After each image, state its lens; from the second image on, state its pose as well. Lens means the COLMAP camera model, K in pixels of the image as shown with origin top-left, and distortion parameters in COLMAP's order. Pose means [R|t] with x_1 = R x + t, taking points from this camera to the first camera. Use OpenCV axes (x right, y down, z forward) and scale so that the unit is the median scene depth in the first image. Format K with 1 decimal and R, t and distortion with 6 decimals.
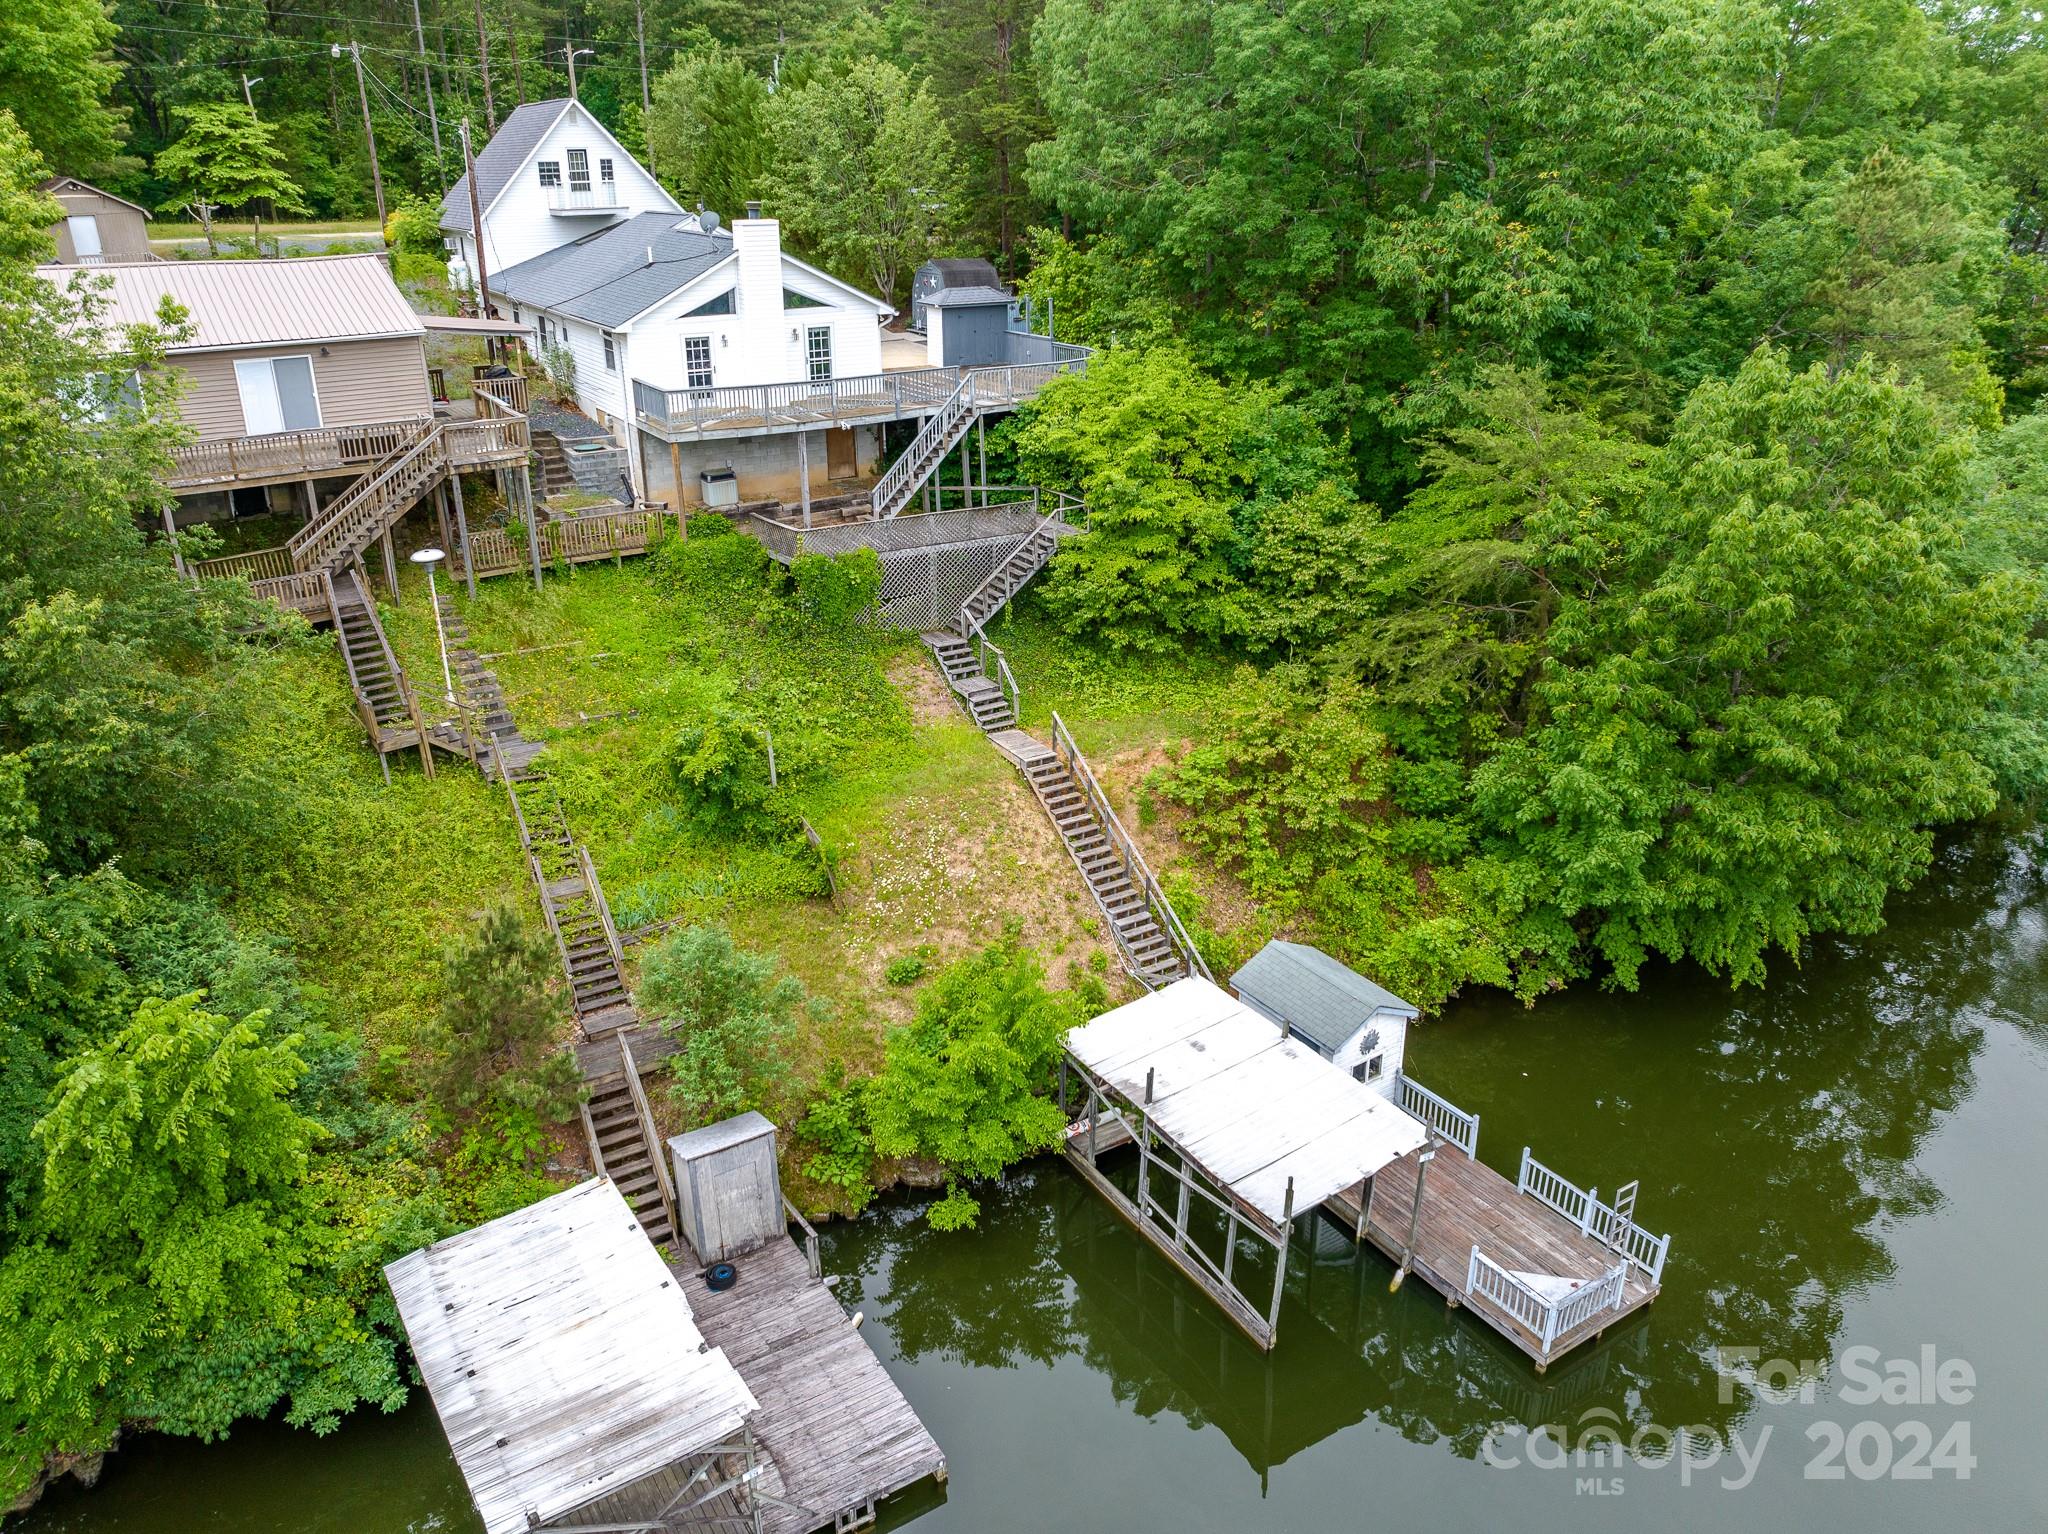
lens RADIAL K [[1450.2, 0, 1024.0], [0, 1450.2, 767.0], [0, 0, 1]] dist [-0.010409, -0.008765]
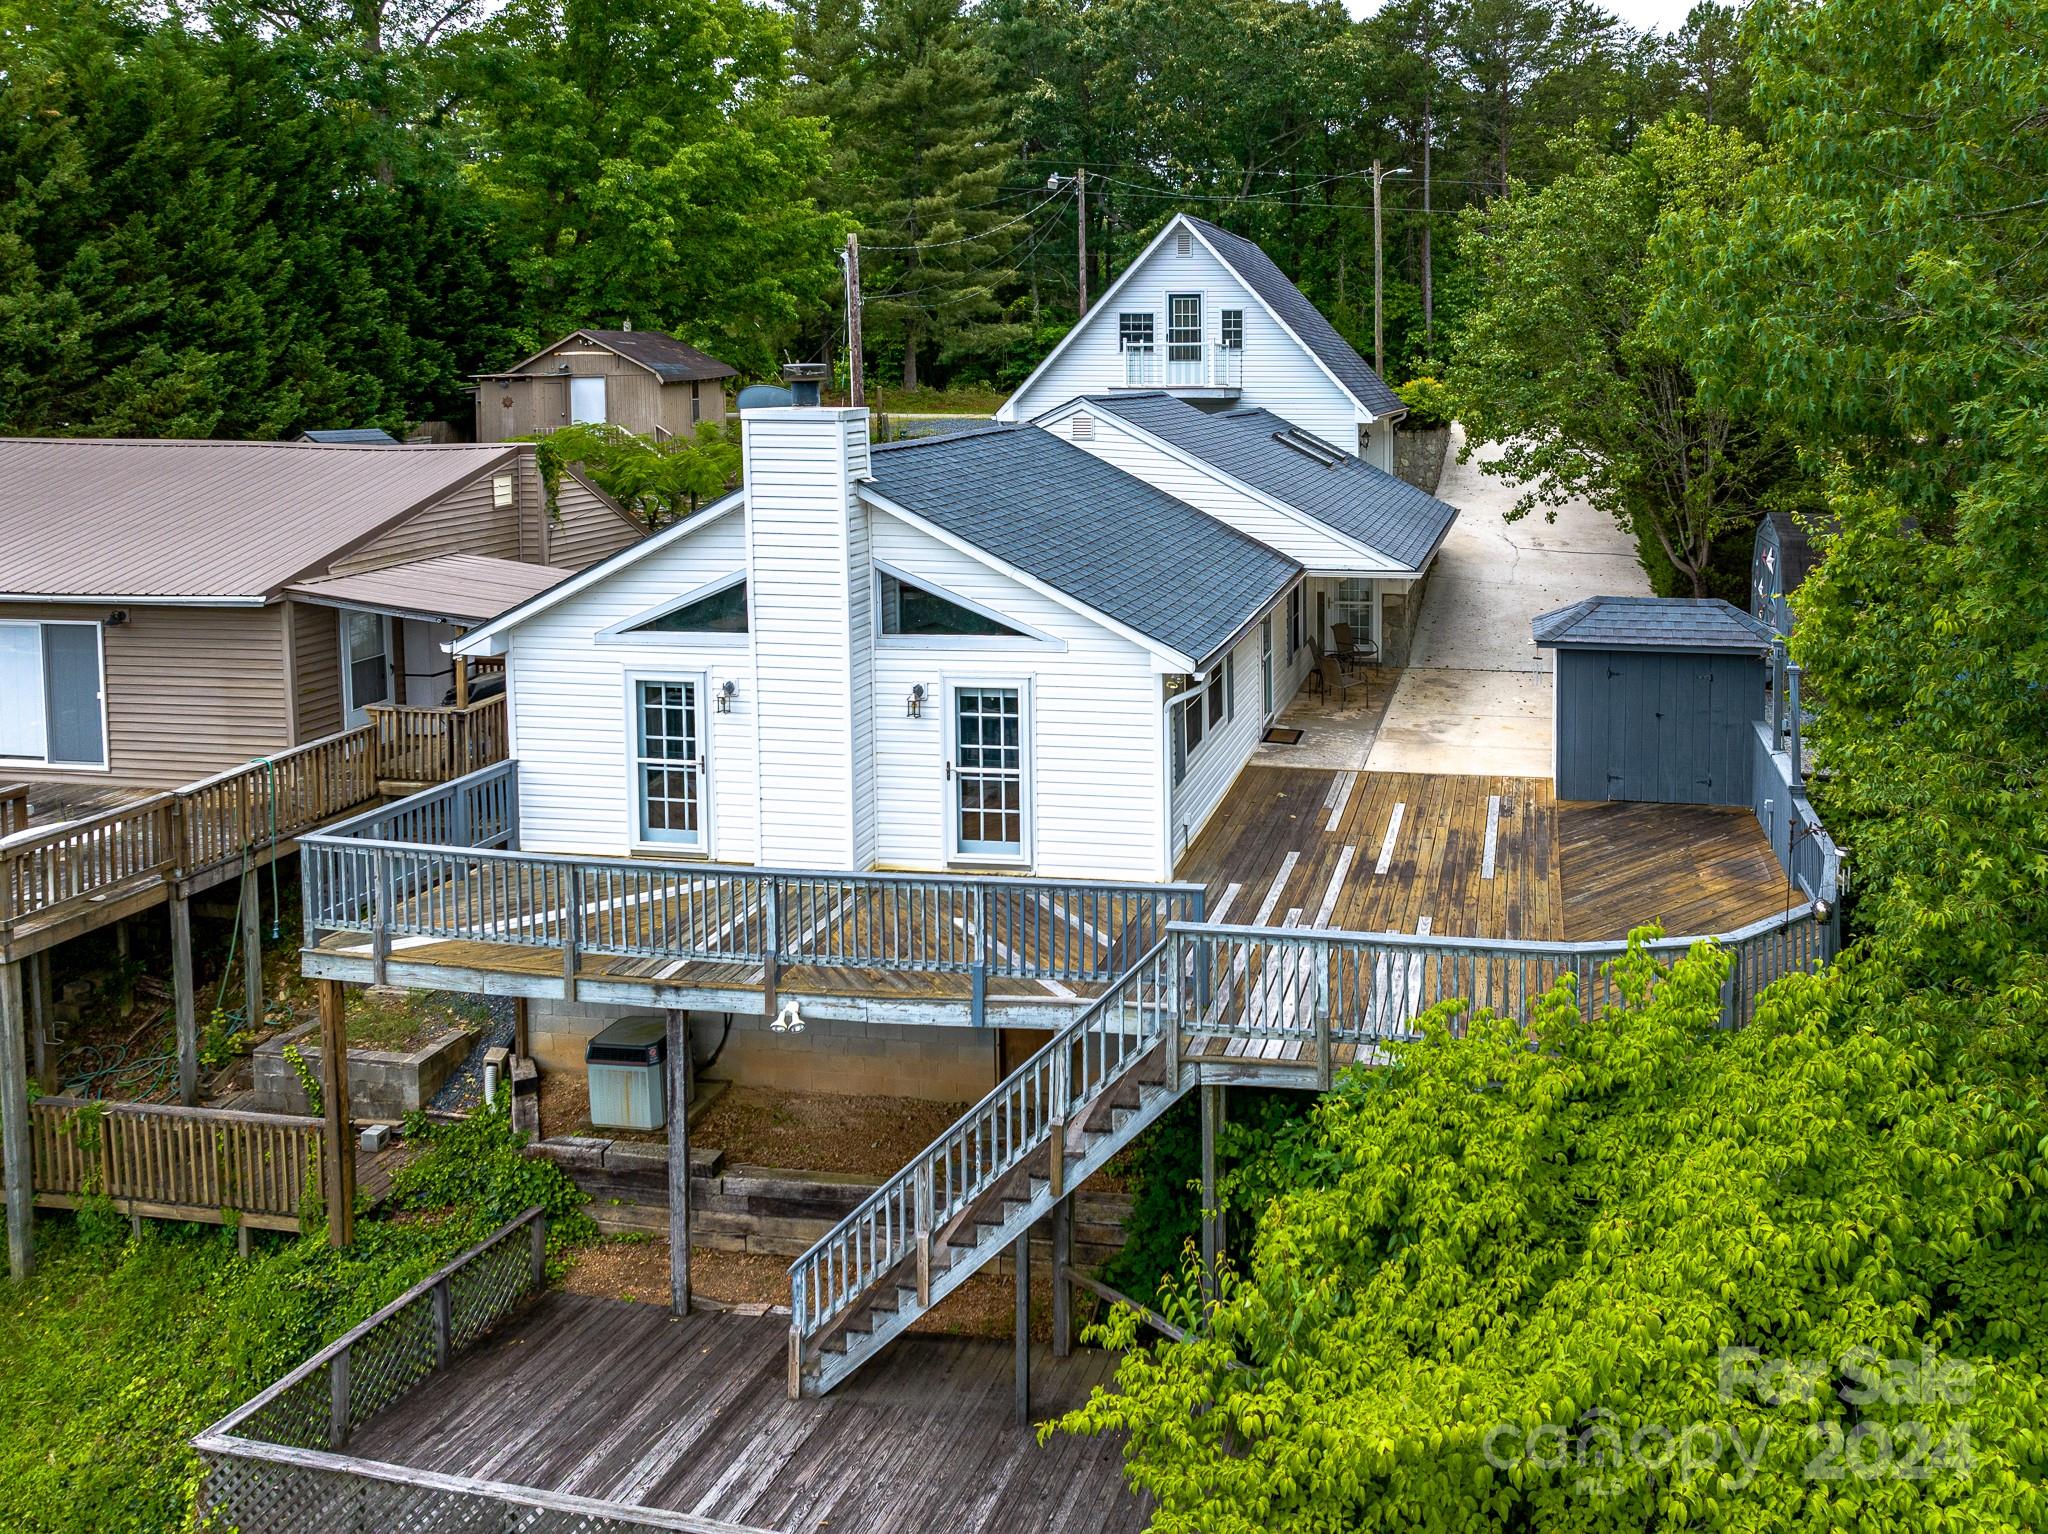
lens RADIAL K [[1495.9, 0, 1332.7], [0, 1495.9, 441.6], [0, 0, 1]] dist [-0.008339, -0.006744]
pose [[0.769418, 0.042412, -0.637337, 0.171445], [-0.254802, 0.935346, -0.245364, -0.303266], [0.585724, 0.351183, 0.730478, 0.782561]]
